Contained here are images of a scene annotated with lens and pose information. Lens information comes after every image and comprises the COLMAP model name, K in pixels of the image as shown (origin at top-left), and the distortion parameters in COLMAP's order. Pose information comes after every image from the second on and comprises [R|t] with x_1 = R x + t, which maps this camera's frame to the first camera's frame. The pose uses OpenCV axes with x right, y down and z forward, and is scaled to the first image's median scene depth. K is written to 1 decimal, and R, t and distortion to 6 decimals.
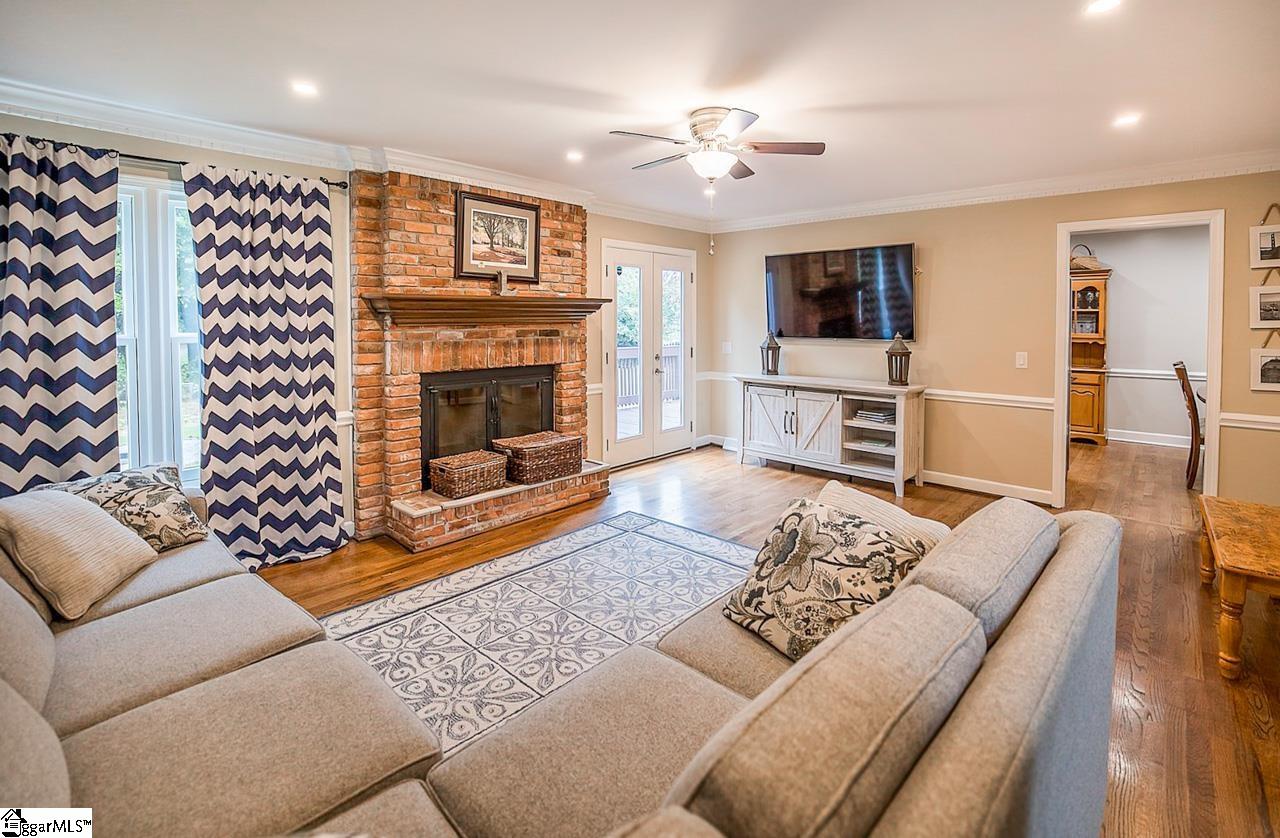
lens RADIAL K [[605.8, 0, 641.7], [0, 605.8, 338.4], [0, 0, 1]] dist [-0.000208, 0.000591]
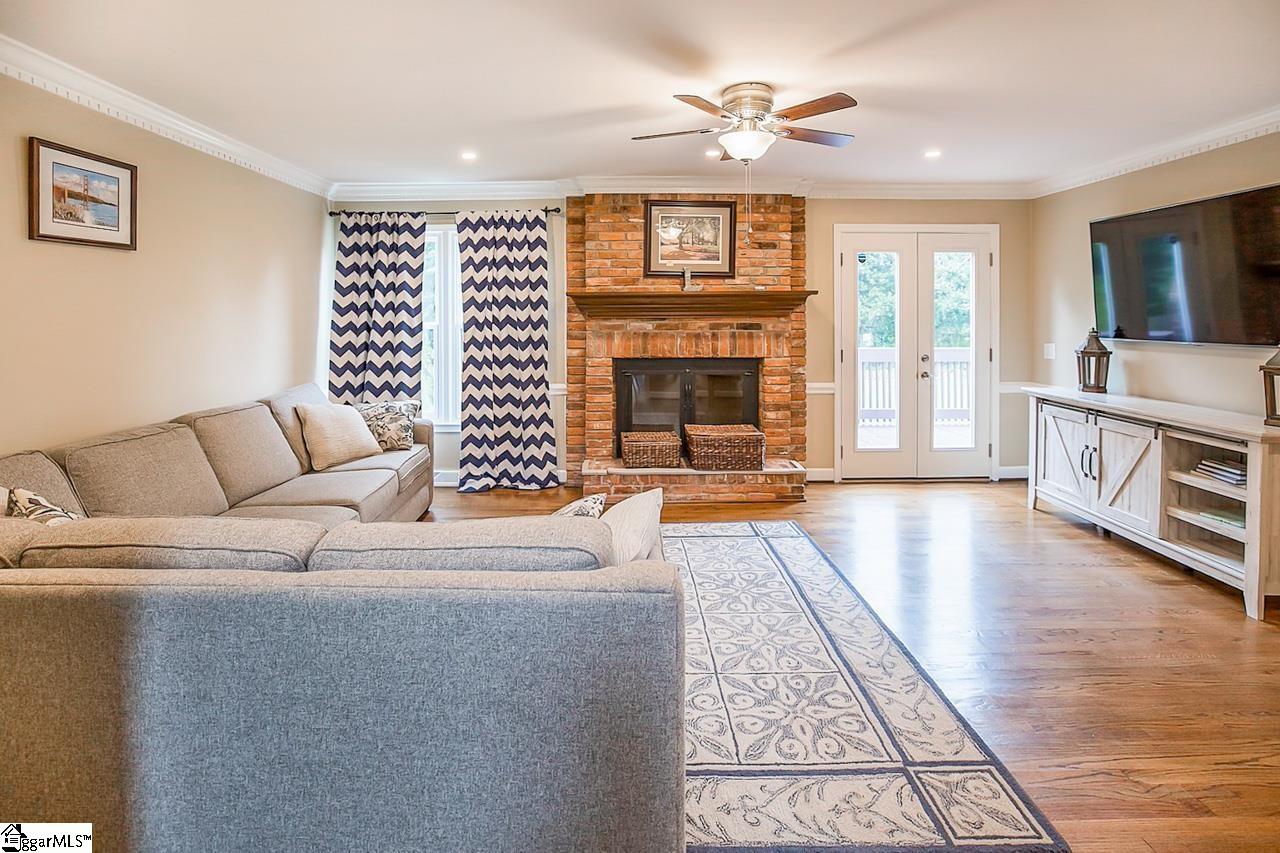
lens RADIAL K [[621.2, 0, 611.3], [0, 621.2, 318.5], [0, 0, 1]] dist [-0.003387, -0.000202]
pose [[0.682651, 0.006477, -0.730715, 0.466485], [-0.021653, 0.999701, -0.011368, -0.005616], [0.730423, 0.023582, 0.682587, 0.141112]]
